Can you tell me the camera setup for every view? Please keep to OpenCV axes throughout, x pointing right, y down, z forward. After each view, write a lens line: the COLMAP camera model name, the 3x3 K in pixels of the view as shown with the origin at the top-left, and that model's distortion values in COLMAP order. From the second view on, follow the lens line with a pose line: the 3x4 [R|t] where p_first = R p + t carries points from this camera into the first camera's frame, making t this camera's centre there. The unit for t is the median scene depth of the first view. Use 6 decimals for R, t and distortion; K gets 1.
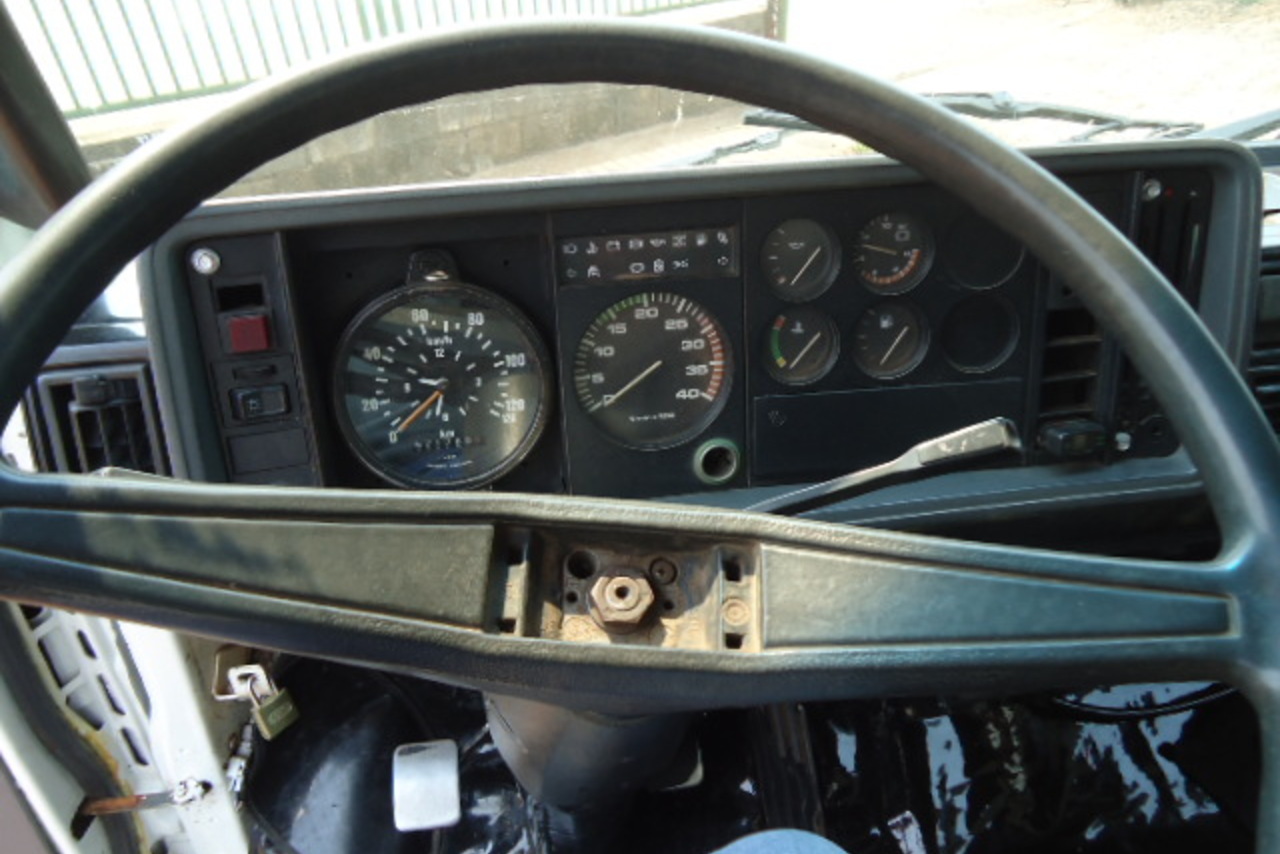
lens RADIAL K [[931.6, 0, 640.2], [0, 931.6, 427.0], [0, 0, 1]] dist [-0.018807, 0.012335]
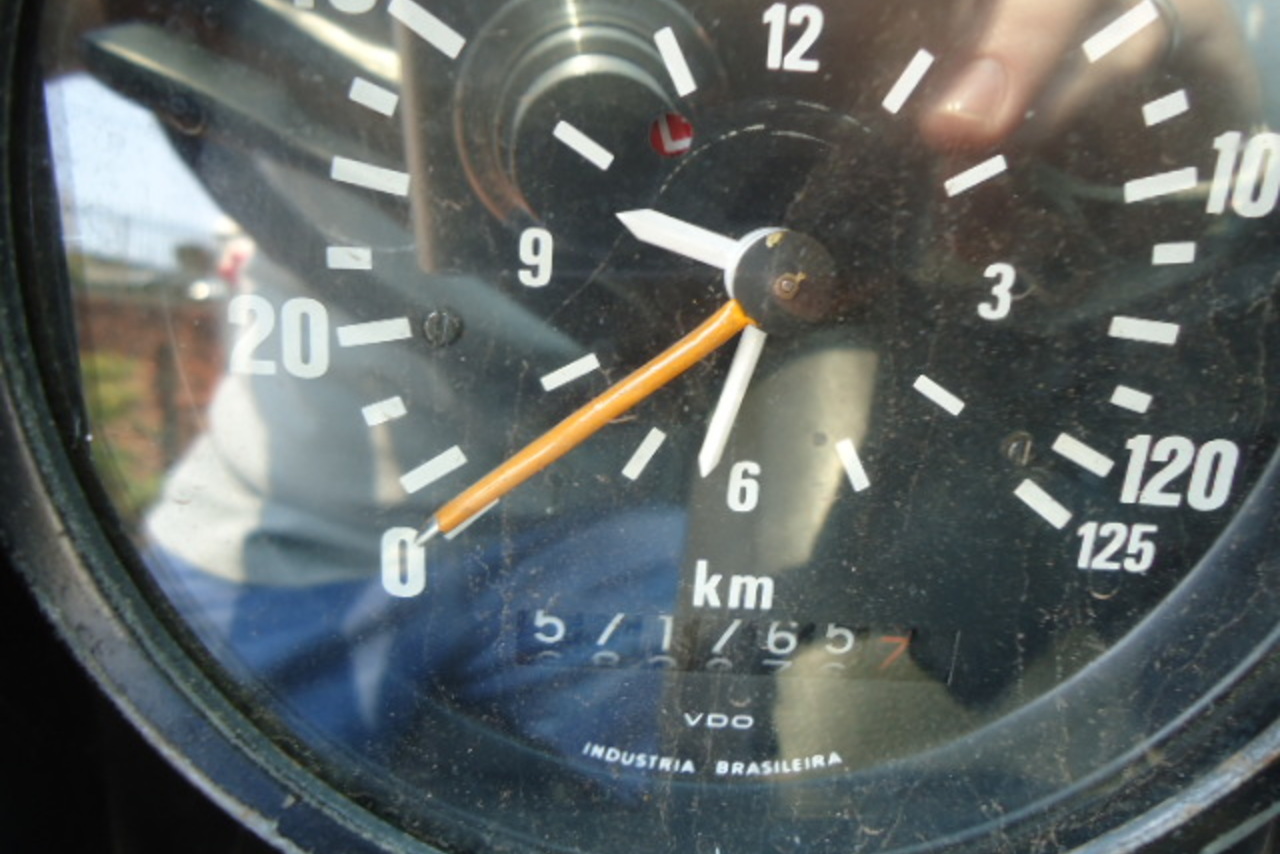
lens RADIAL K [[931.6, 0, 639.0], [0, 931.6, 427.5], [0, 0, 1]] dist [-0.018807, 0.012335]
pose [[0.980352, 0.140226, -0.138730, -0.207056], [-0.144912, 0.989148, -0.024221, -0.014182], [0.133828, 0.043848, 0.990034, 0.845275]]
